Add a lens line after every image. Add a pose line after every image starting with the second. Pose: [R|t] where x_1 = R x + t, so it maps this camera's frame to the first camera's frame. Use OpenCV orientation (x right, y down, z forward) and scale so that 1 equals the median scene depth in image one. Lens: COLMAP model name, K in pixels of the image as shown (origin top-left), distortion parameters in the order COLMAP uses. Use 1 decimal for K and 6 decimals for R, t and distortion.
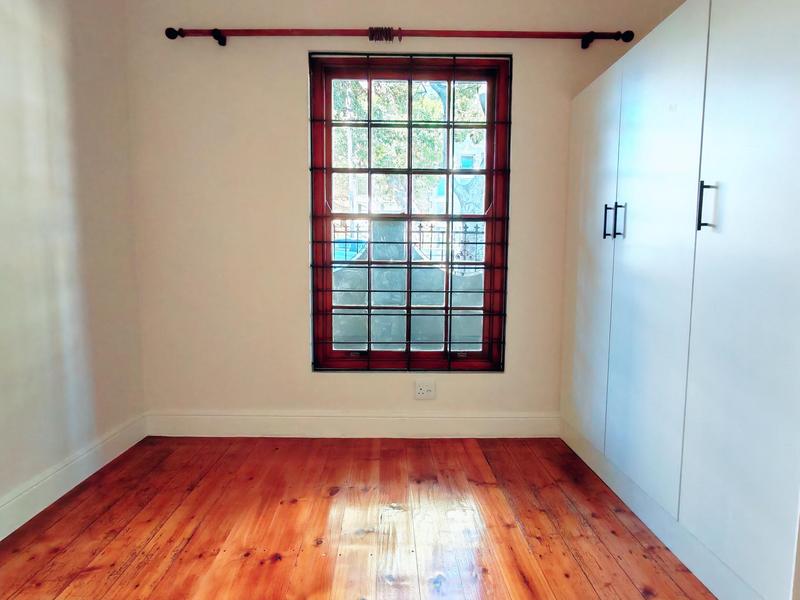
lens RADIAL K [[480.1, 0, 394.1], [0, 480.1, 298.5], [0, 0, 1]] dist [-0.003696, 0.005446]
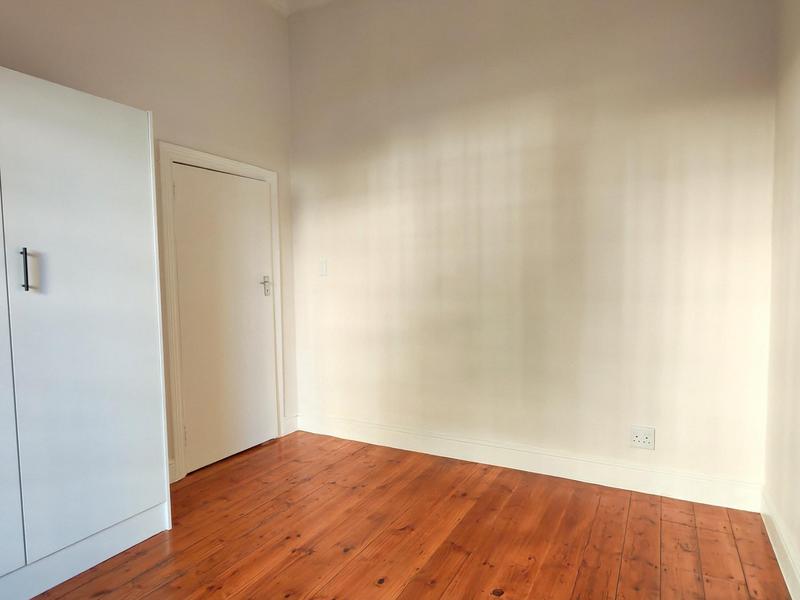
lens RADIAL K [[480.1, 0, 400.8], [0, 480.1, 300.9], [0, 0, 1]] dist [-0.003696, 0.005446]
pose [[-0.866798, -0.022796, 0.498138, -0.407494], [0.046875, 0.990806, 0.126908, -0.132104], [-0.496451, 0.133354, -0.857760, 0.911936]]
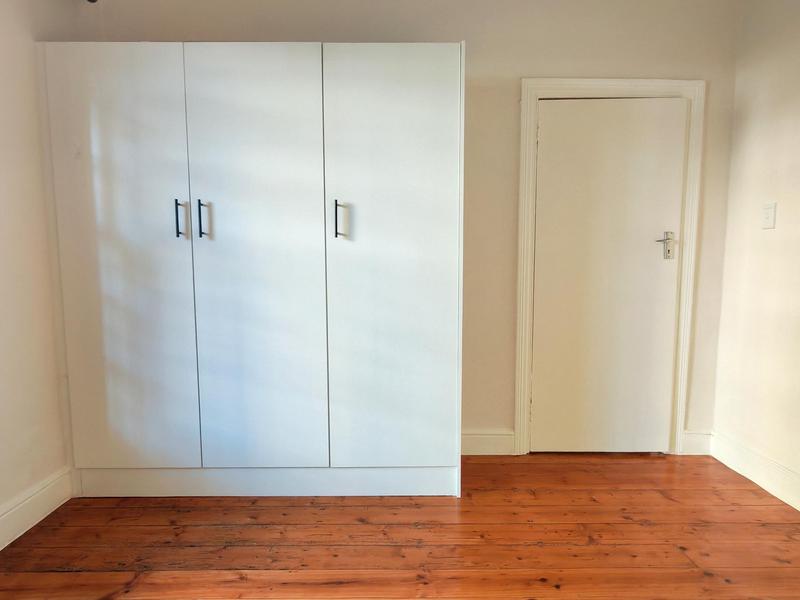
lens RADIAL K [[480.1, 0, 402.3], [0, 480.1, 303.0], [0, 0, 1]] dist [-0.003696, 0.005446]
pose [[0.007806, -0.105450, 0.994394, -0.399529], [0.082313, 0.991117, 0.104456, -0.052567], [-0.996576, 0.081036, 0.016416, 0.483880]]
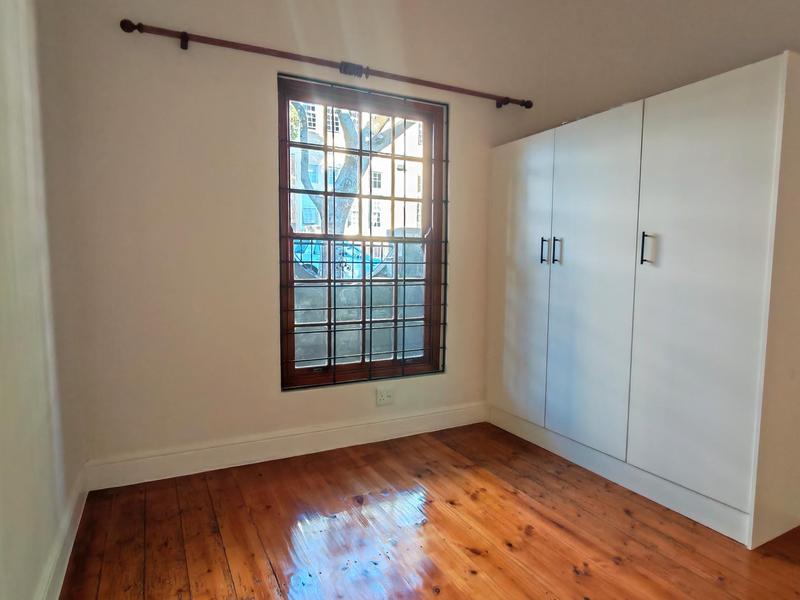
lens RADIAL K [[480.1, 0, 397.8], [0, 480.1, 300.7], [0, 0, 1]] dist [-0.003696, 0.005446]
pose [[0.894585, -0.036459, 0.445407, -0.425064], [0.035402, 0.999316, 0.010695, -0.042433], [-0.445493, 0.006201, 0.895264, -0.001071]]
